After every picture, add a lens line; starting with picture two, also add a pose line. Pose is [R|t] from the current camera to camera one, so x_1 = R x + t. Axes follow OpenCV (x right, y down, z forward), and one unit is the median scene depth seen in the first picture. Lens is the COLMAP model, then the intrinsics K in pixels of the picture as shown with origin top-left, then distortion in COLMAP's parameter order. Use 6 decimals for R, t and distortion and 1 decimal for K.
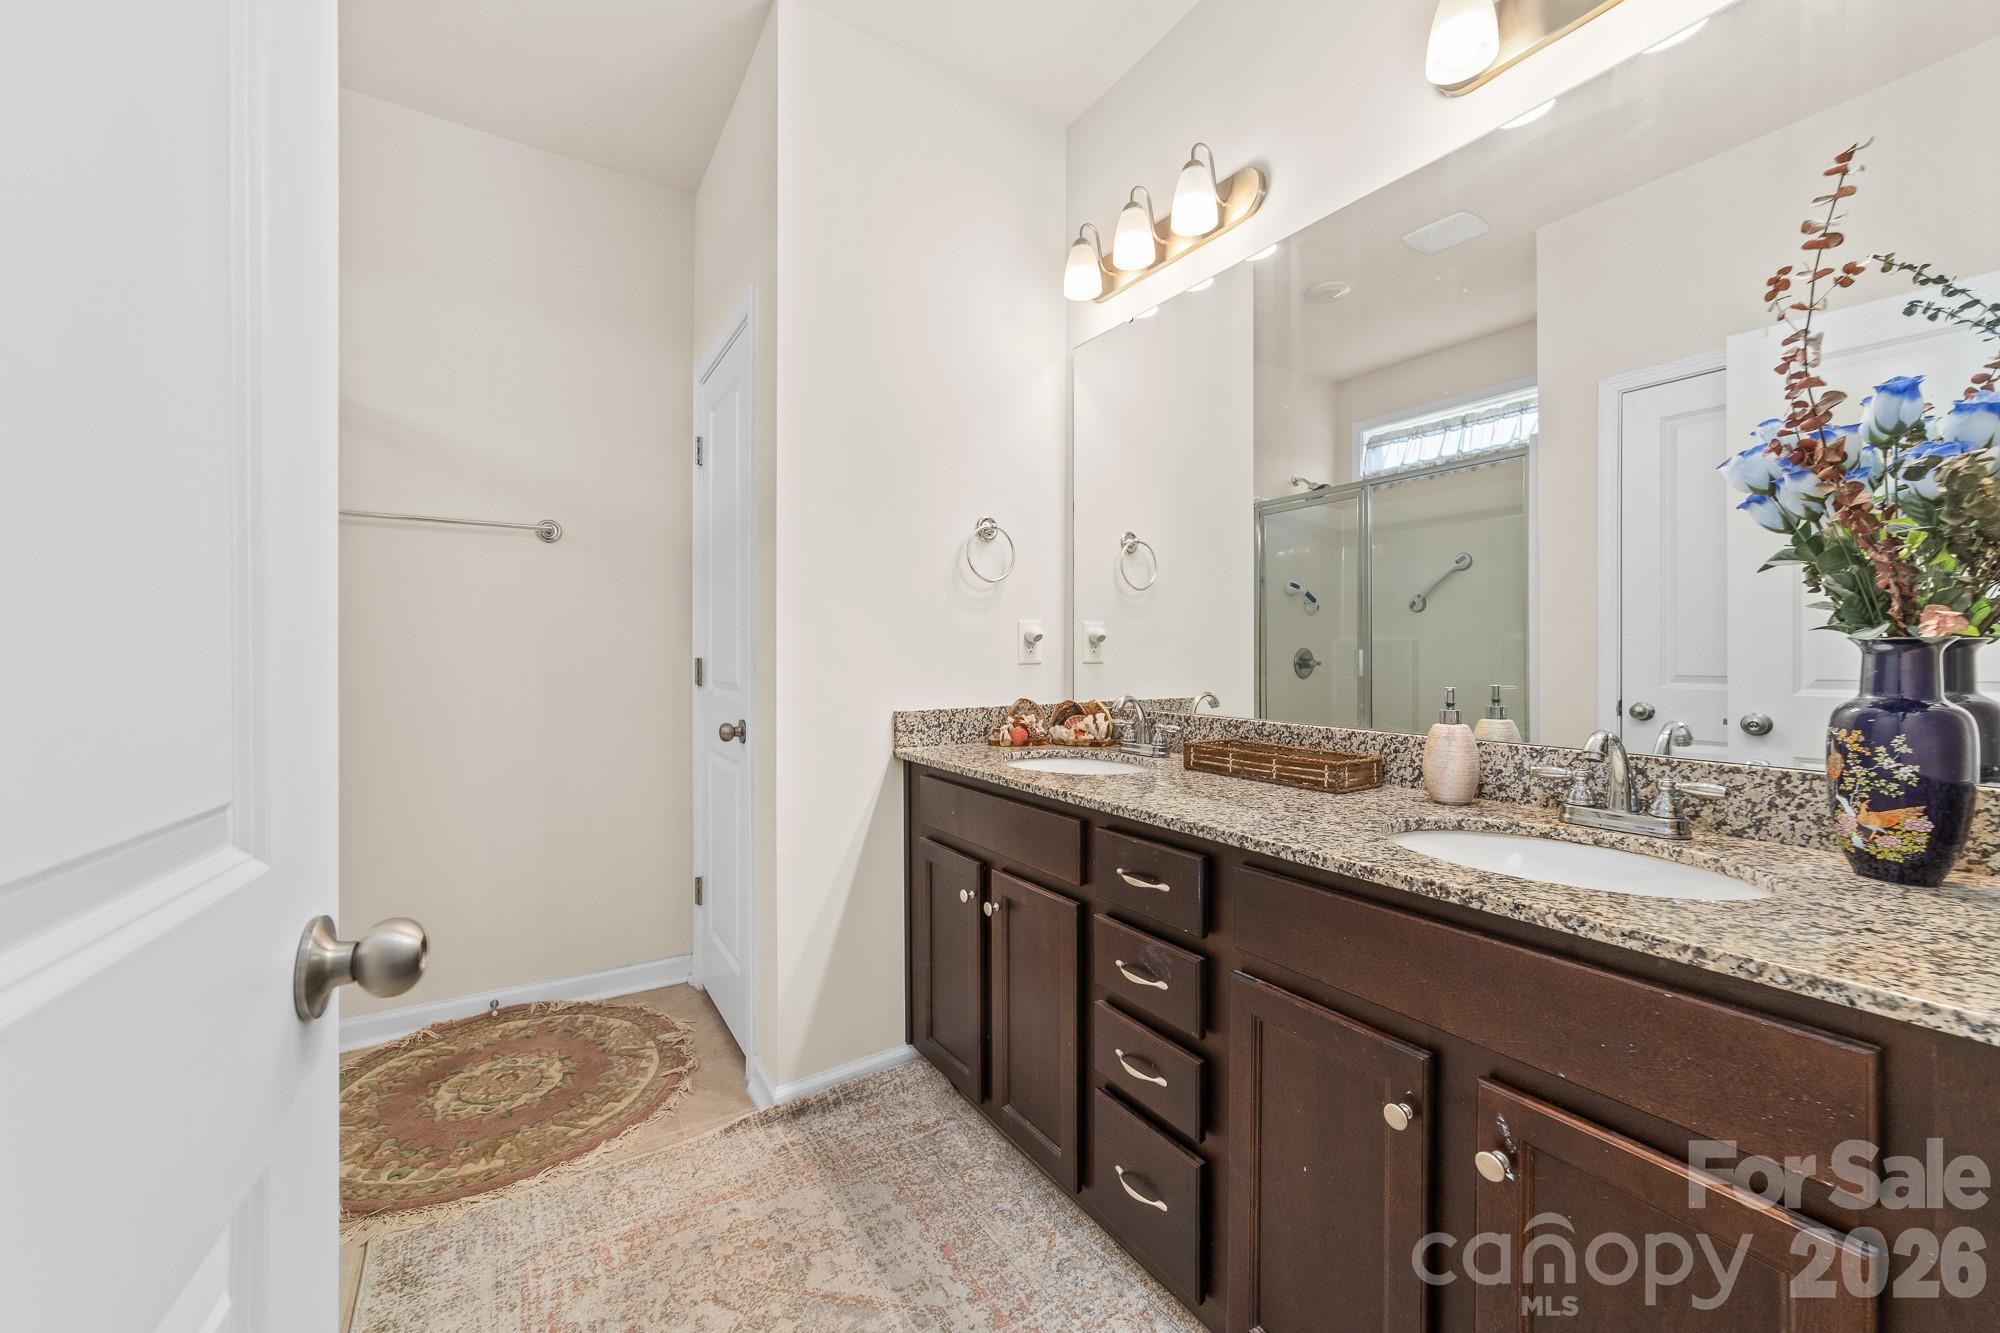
lens RADIAL K [[767.7, 0, 1004.6], [0, 767.7, 639.2], [0, 0, 1]] dist [-0.017281, 0.008441]
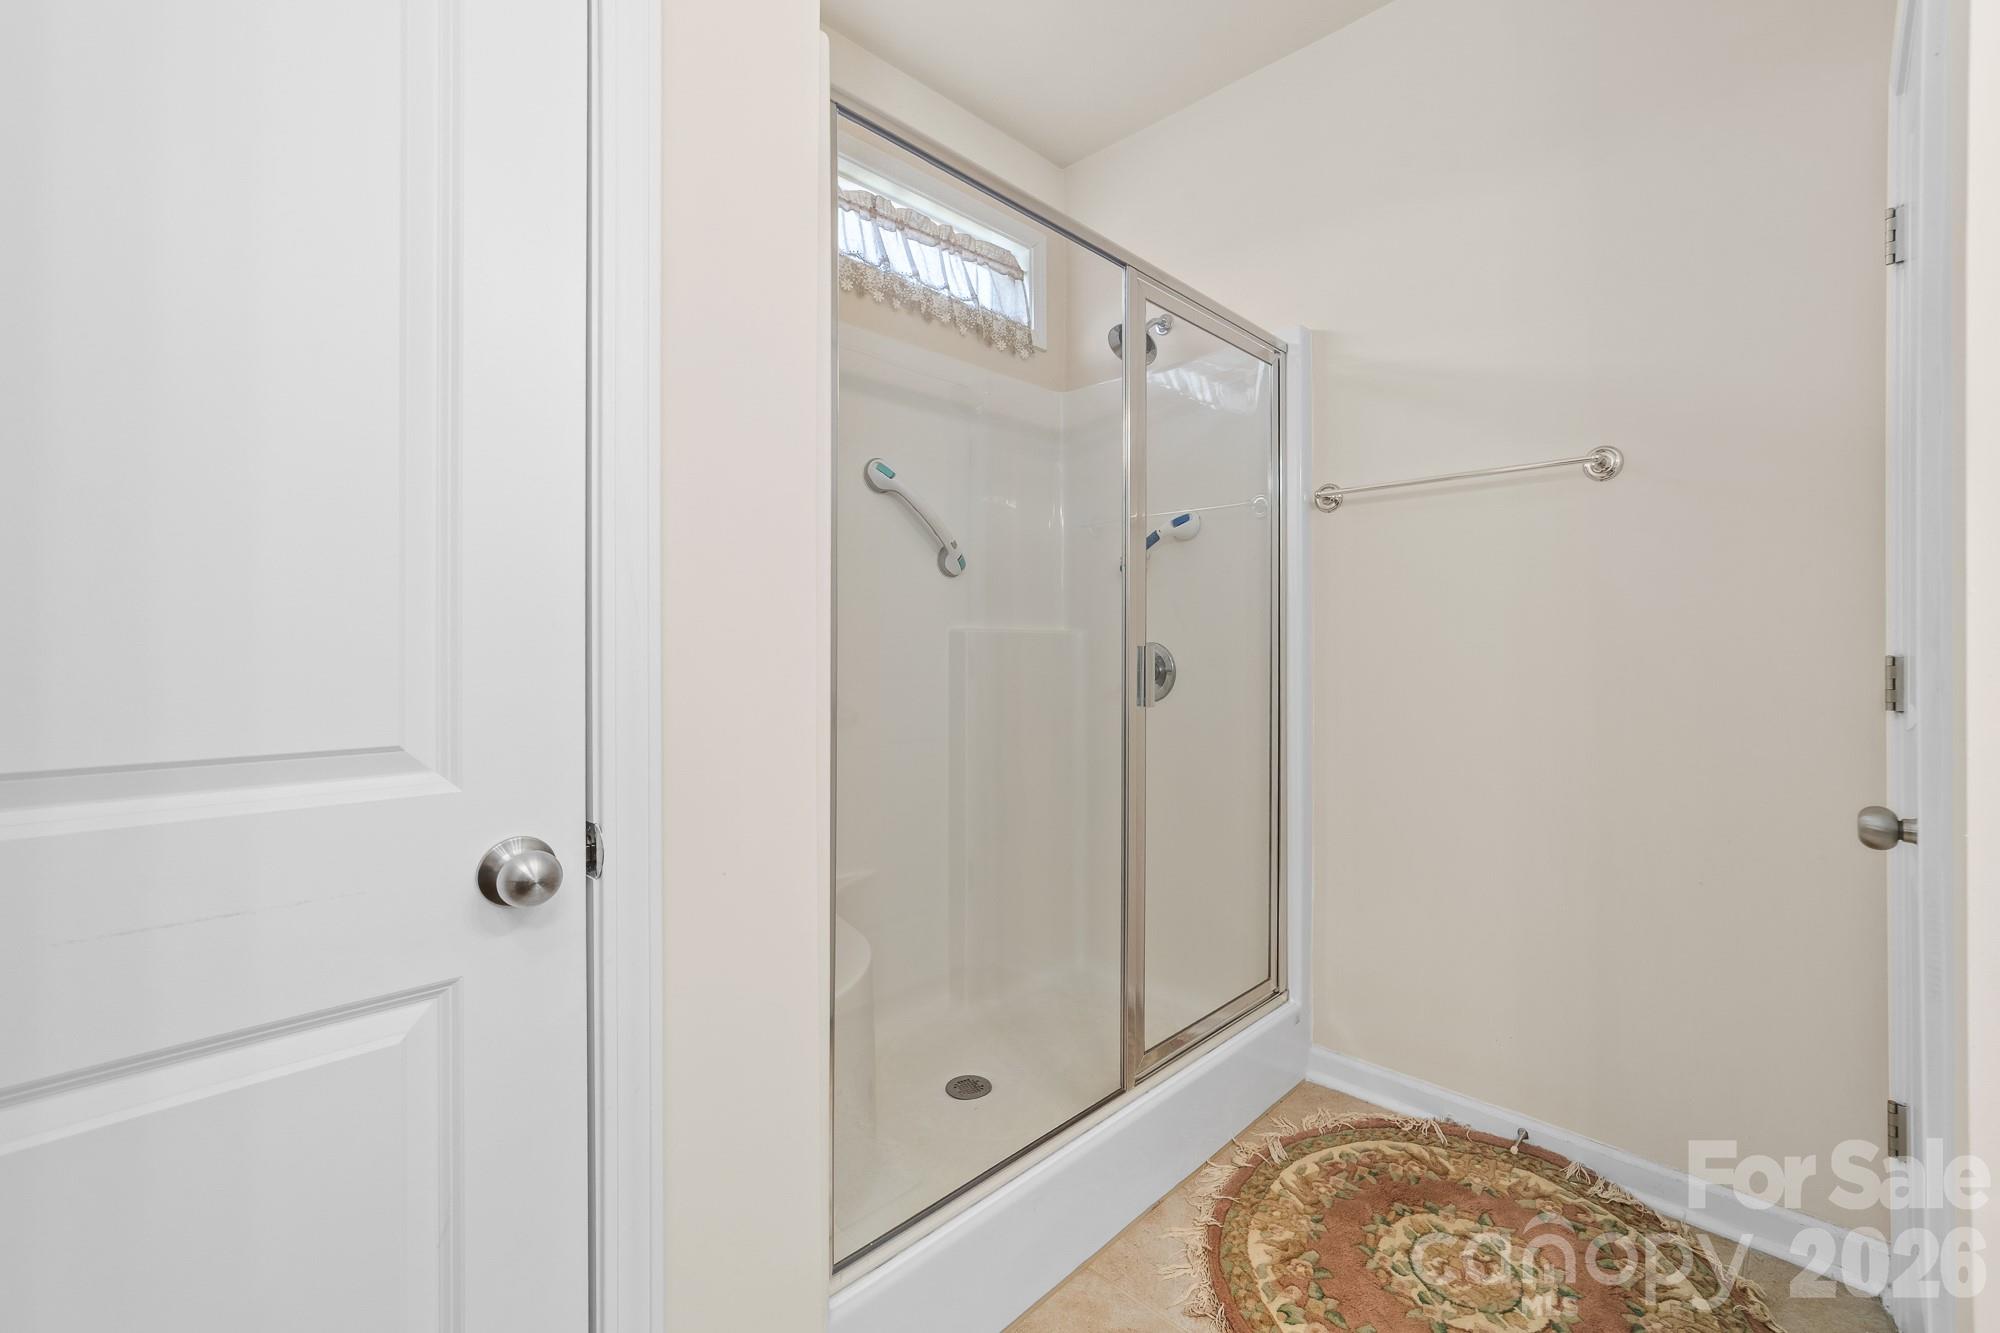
lens RADIAL K [[827.1, 0, 987.7], [0, 827.1, 659.7], [0, 0, 1]] dist [-0.016124, 0.008227]
pose [[0.237915, -0.005335, -0.971271, -0.028445], [0.028008, 0.999607, 0.001370, 0.010563], [0.970882, -0.027529, 0.237971, 0.370280]]
